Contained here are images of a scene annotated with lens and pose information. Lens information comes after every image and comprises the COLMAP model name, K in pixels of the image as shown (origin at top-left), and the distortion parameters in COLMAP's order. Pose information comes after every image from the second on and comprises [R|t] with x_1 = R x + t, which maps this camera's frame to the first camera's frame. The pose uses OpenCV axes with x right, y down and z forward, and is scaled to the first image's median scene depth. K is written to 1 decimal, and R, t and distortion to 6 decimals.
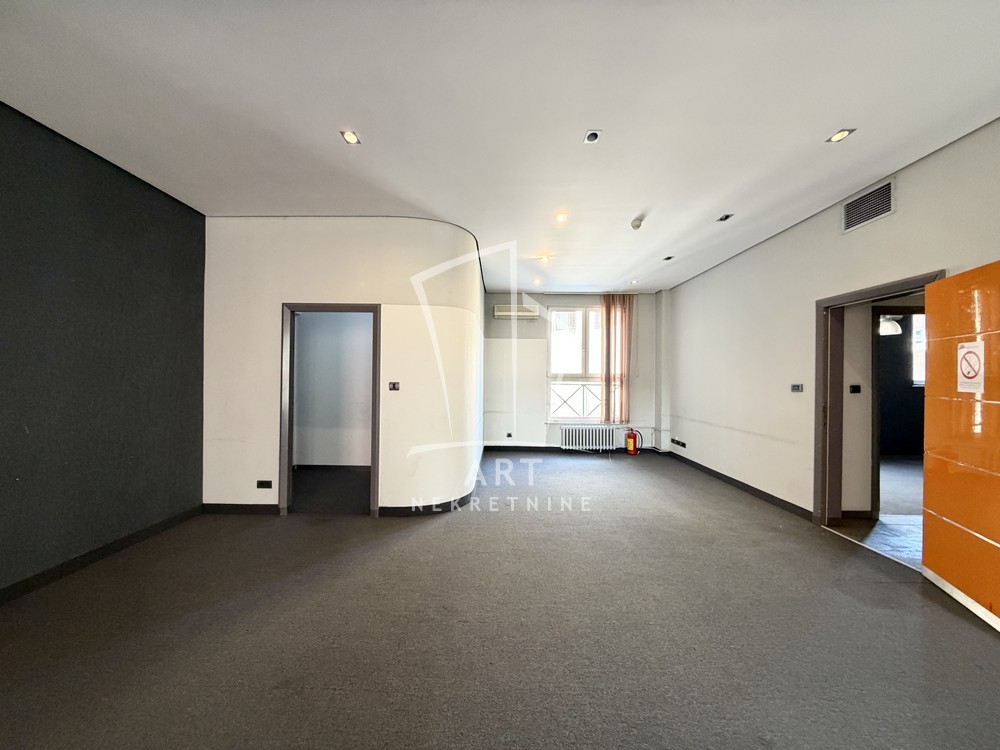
lens RADIAL K [[398.0, 0, 496.9], [0, 398.0, 377.5], [0, 0, 1]] dist [-0.001477, -0.000650]
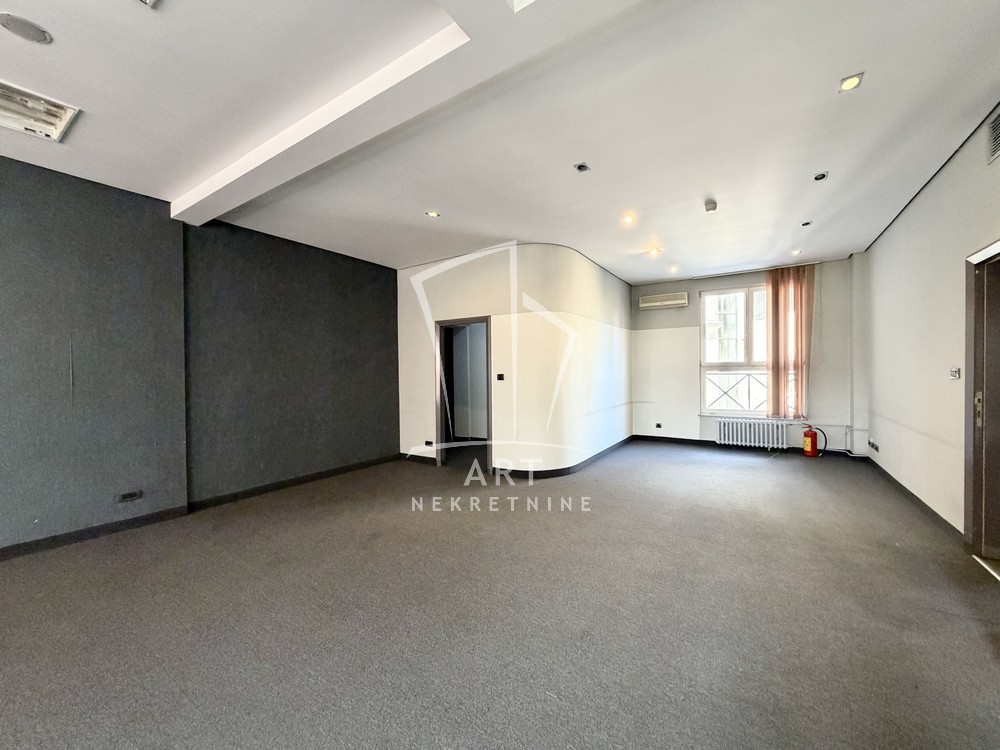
lens RADIAL K [[398.0, 0, 496.9], [0, 398.0, 377.5], [0, 0, 1]] dist [-0.001477, -0.000650]
pose [[0.839835, -0.010585, -0.542738, 0.241630], [0.020014, 0.999734, 0.011473, 0.004399], [0.542472, -0.020498, 0.839824, -0.059996]]
